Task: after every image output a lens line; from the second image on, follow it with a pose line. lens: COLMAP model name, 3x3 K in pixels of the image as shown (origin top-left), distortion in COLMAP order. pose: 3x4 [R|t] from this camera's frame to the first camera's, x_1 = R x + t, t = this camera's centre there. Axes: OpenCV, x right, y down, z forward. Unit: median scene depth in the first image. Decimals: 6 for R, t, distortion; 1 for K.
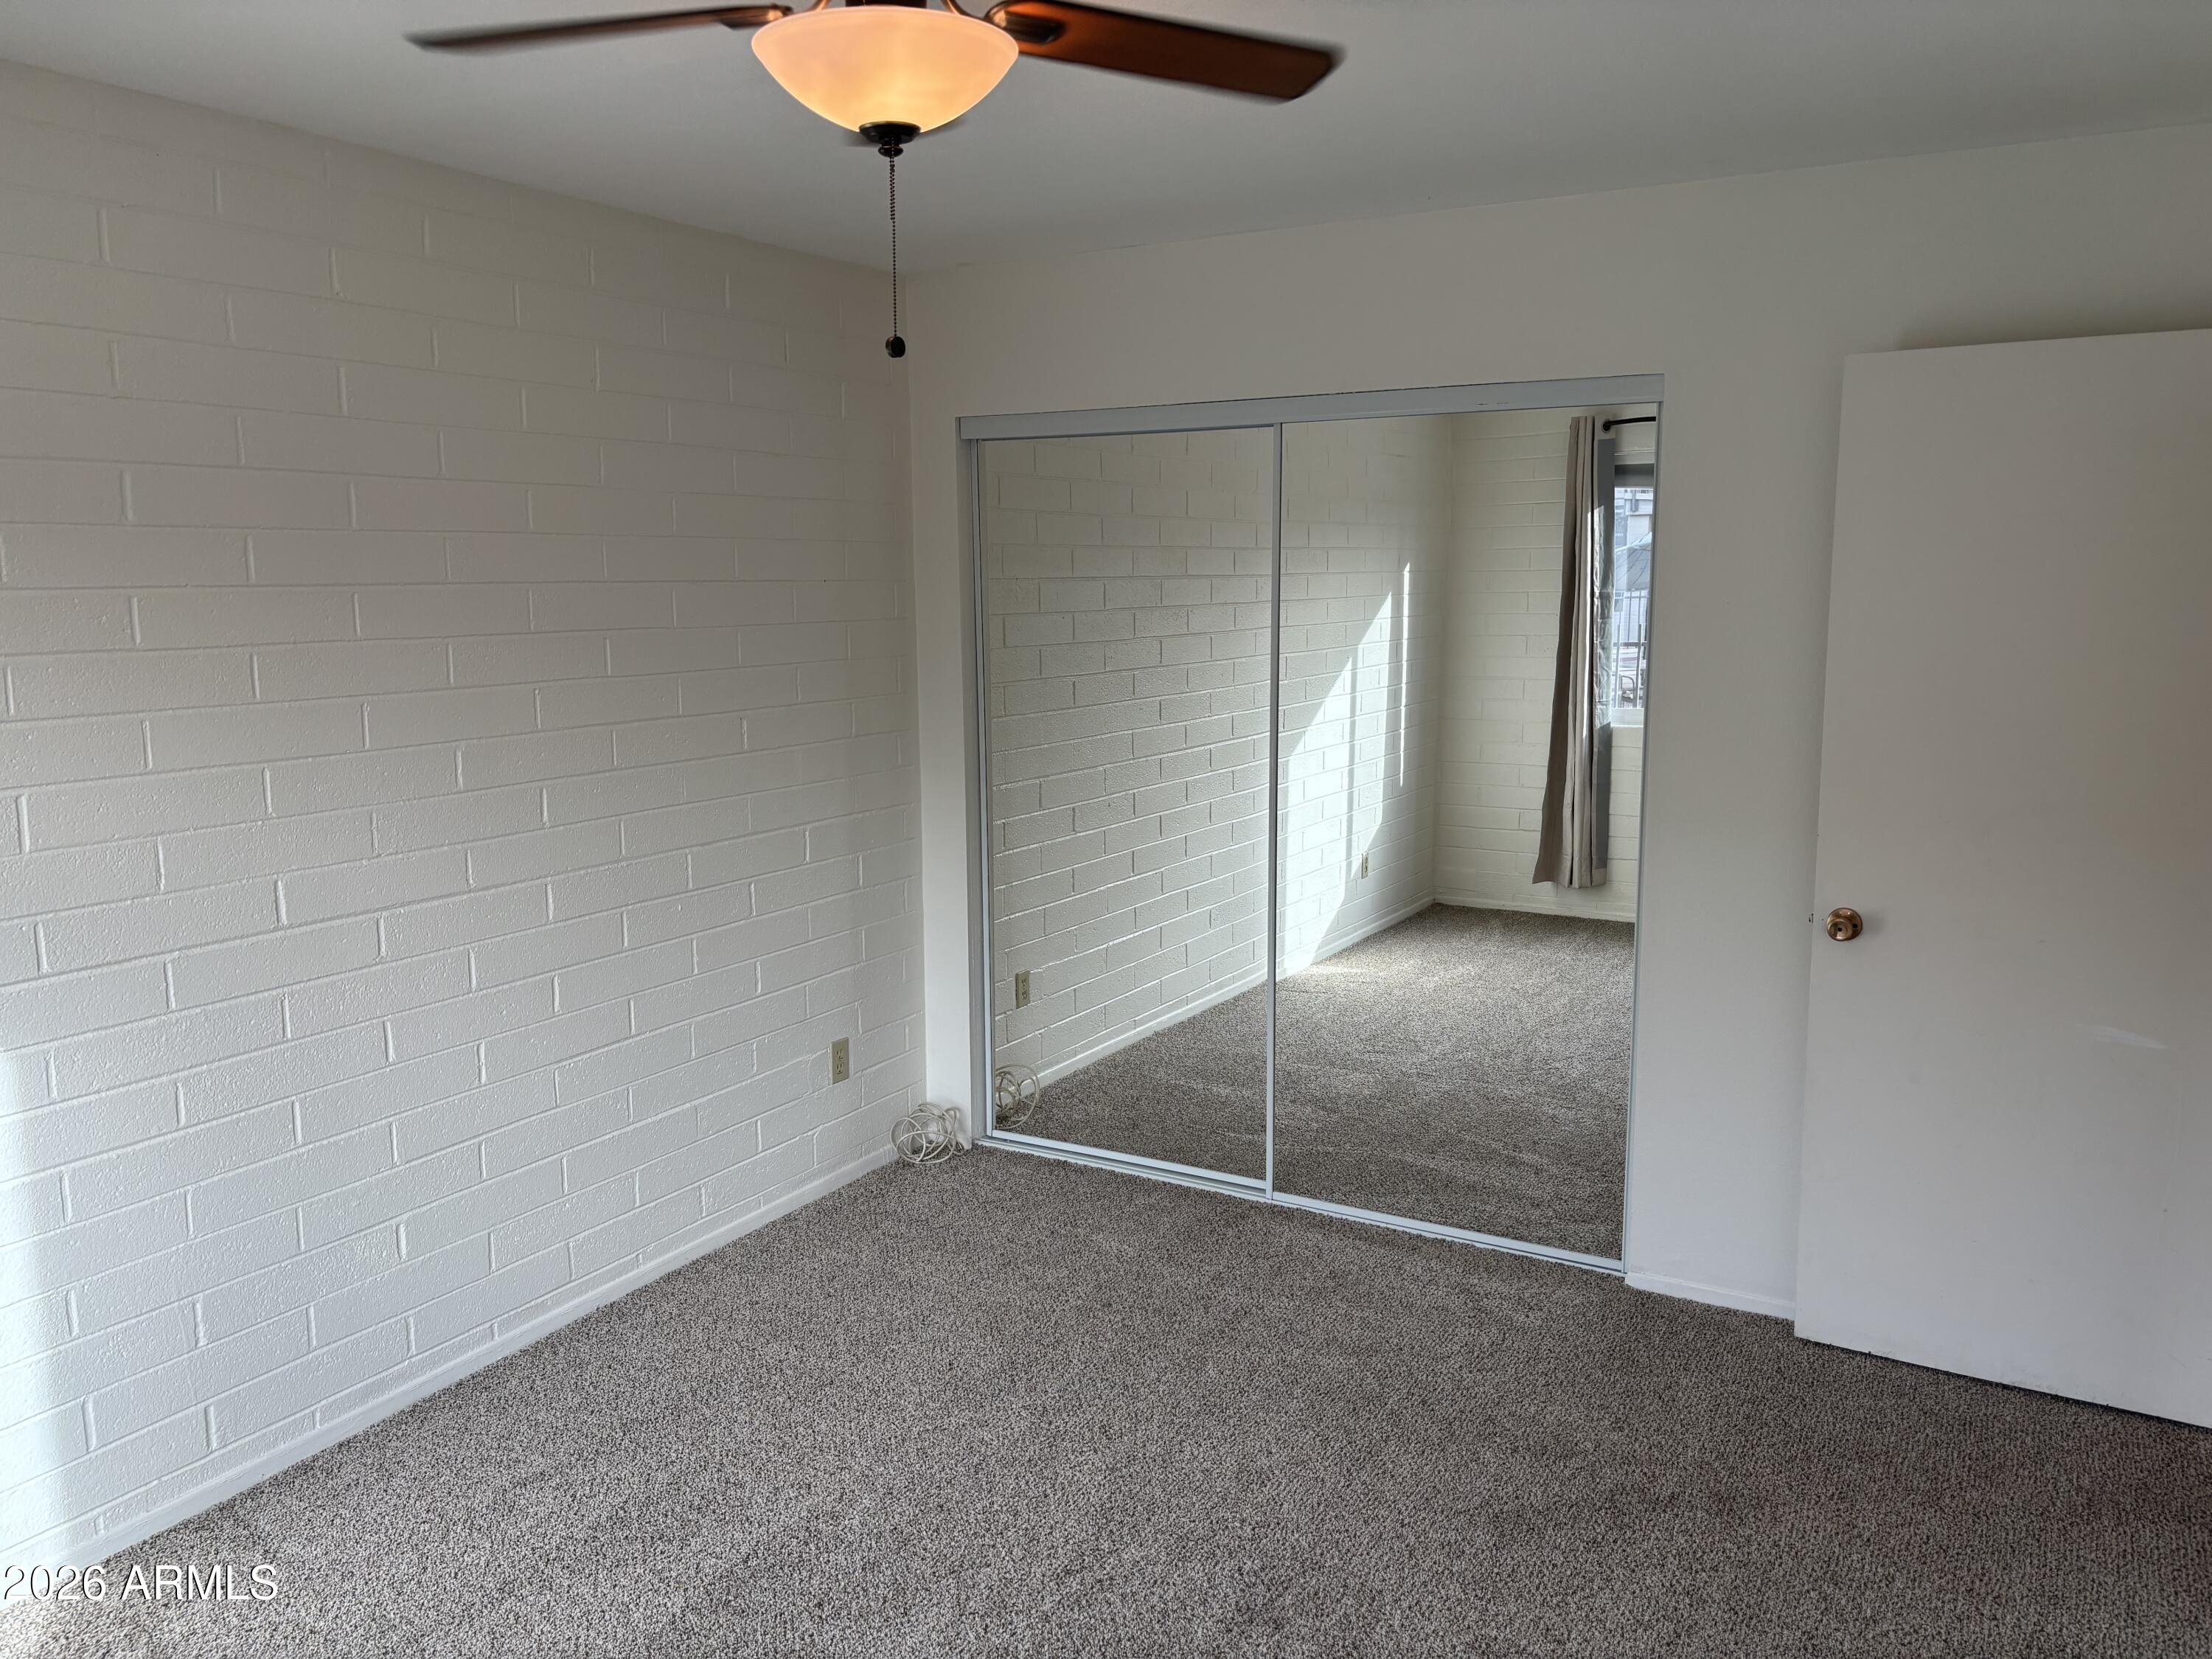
lens RADIAL K [[1659.3, 0, 1106.6], [0, 1659.3, 788.9], [0, 0, 1]] dist [0.042011, -0.006128]
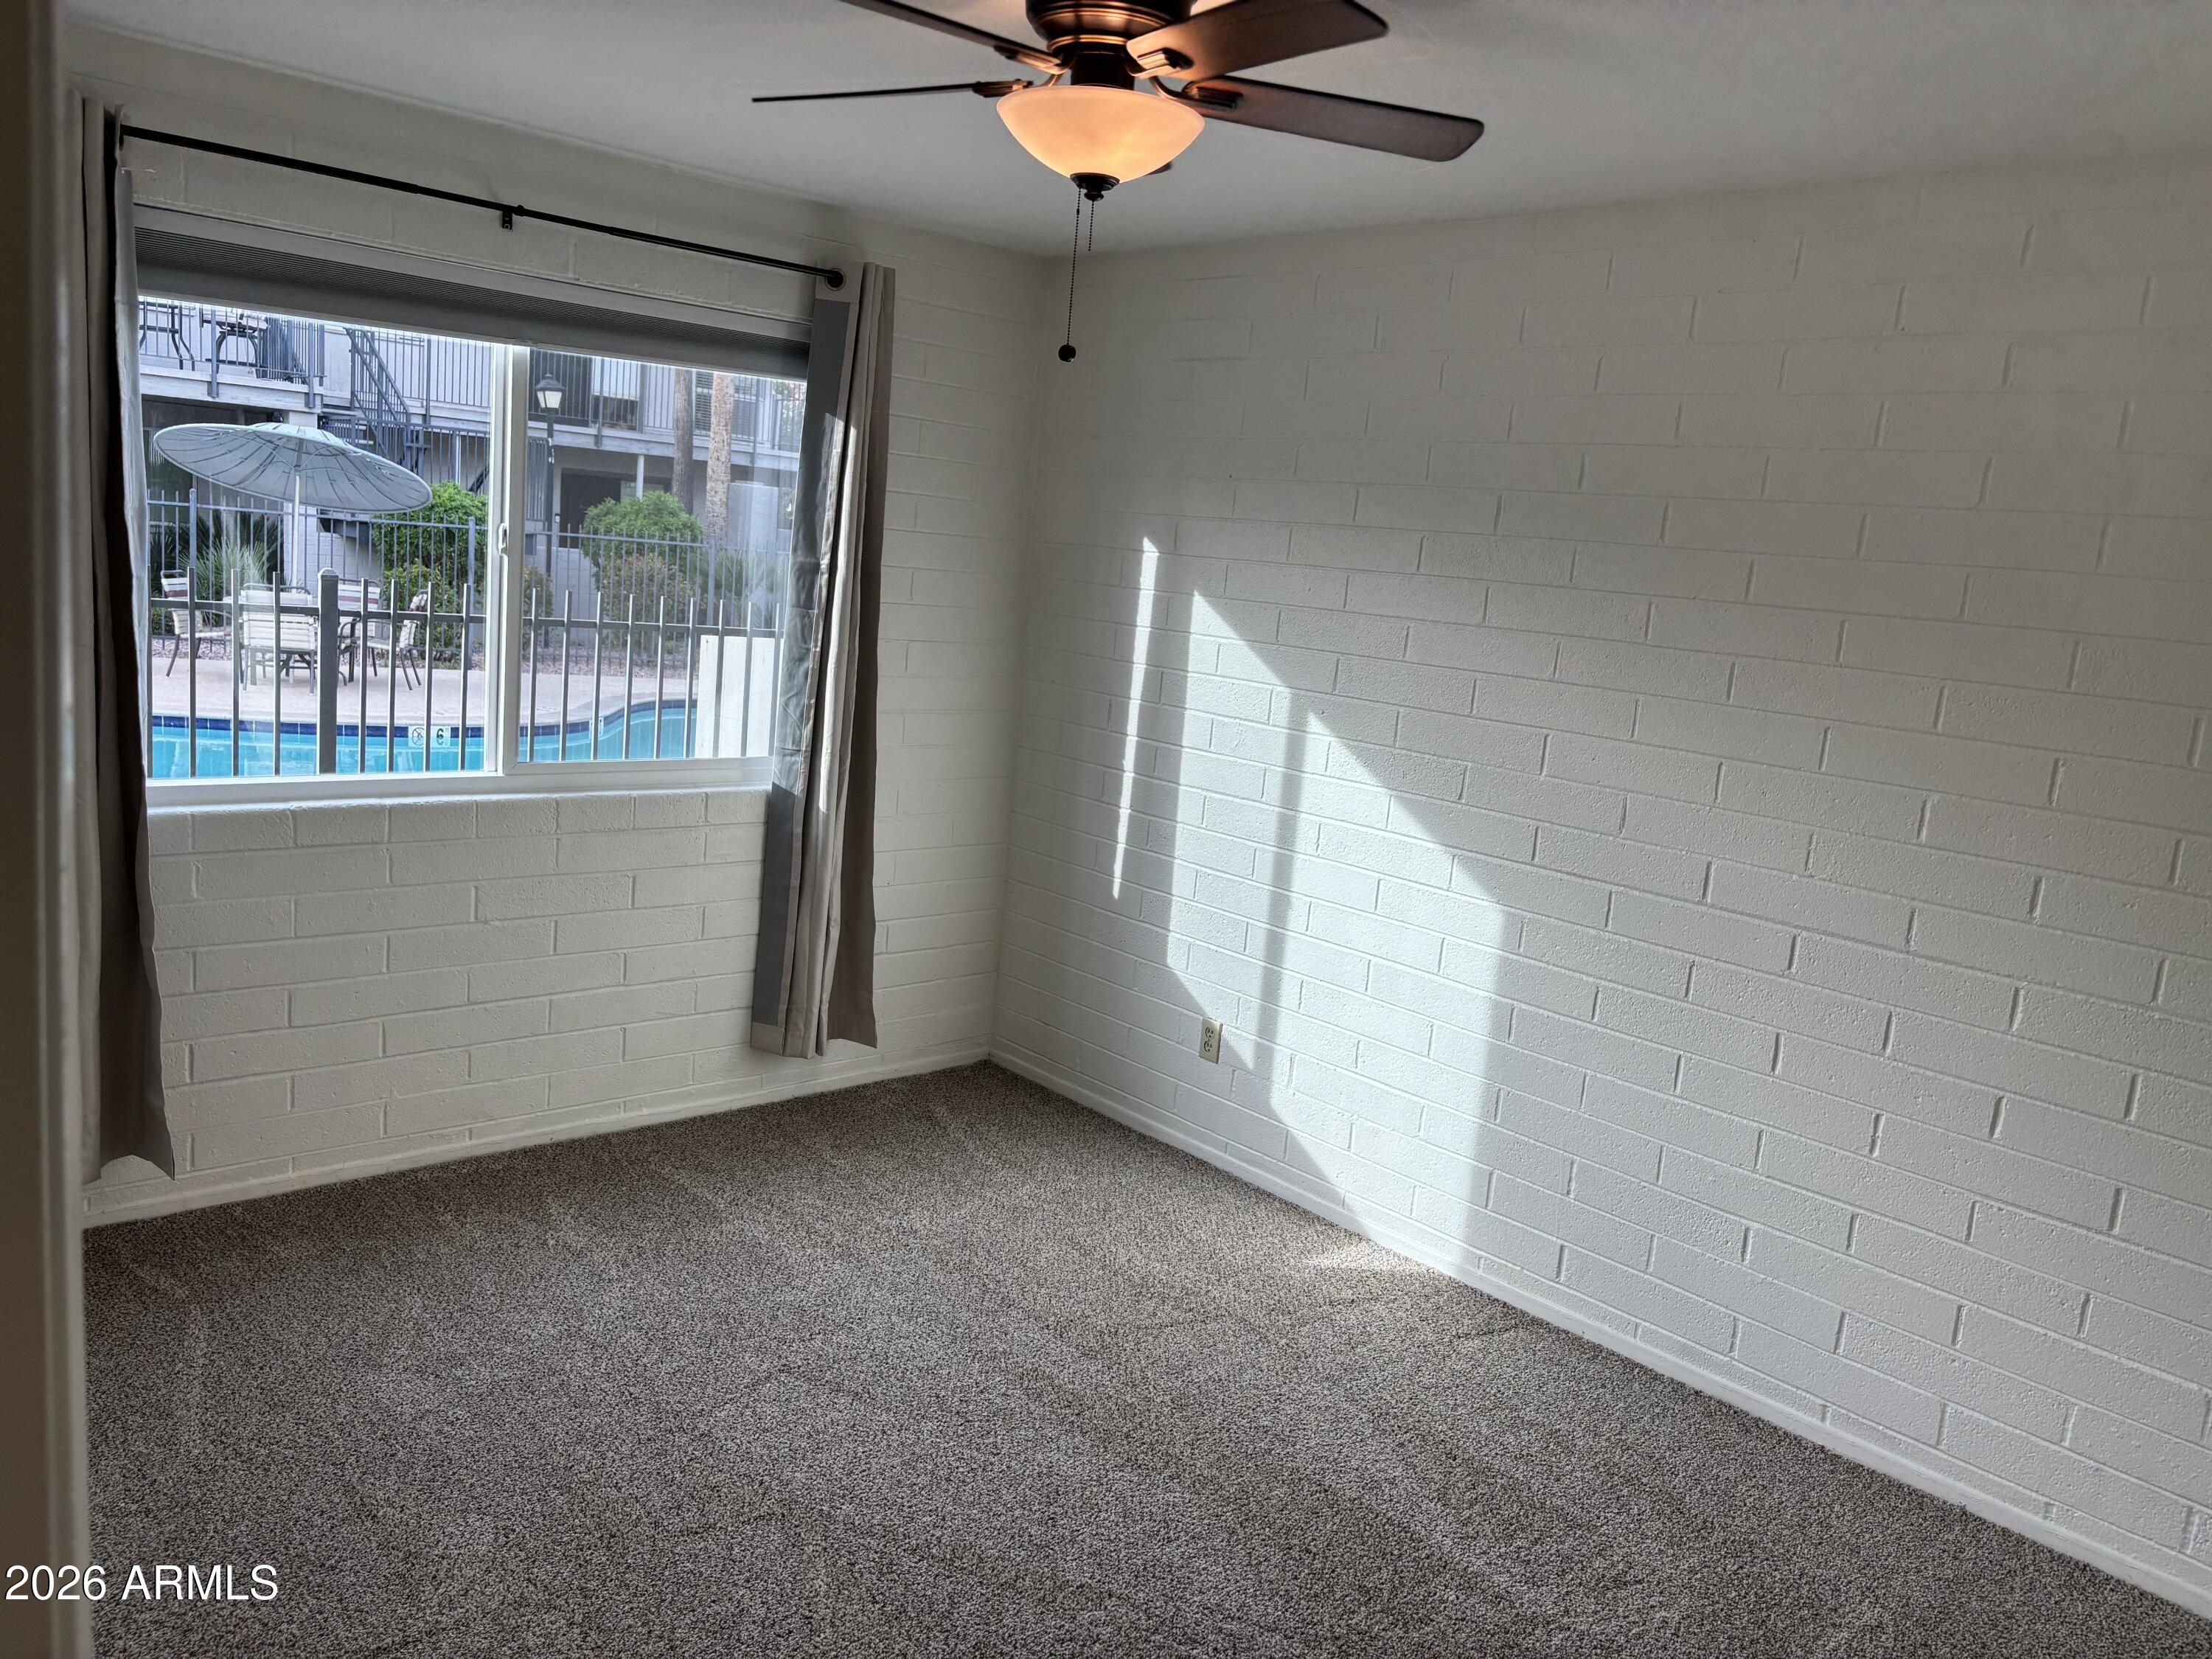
lens RADIAL K [[1659.6, 0, 1092.3], [0, 1659.6, 790.9], [0, 0, 1]] dist [0.004081, 0.000194]
pose [[-0.288710, 0.126329, -0.949045, 0.673262], [-0.207322, 0.959488, 0.190789, -0.117271], [0.934700, 0.251841, -0.250823, 0.867397]]
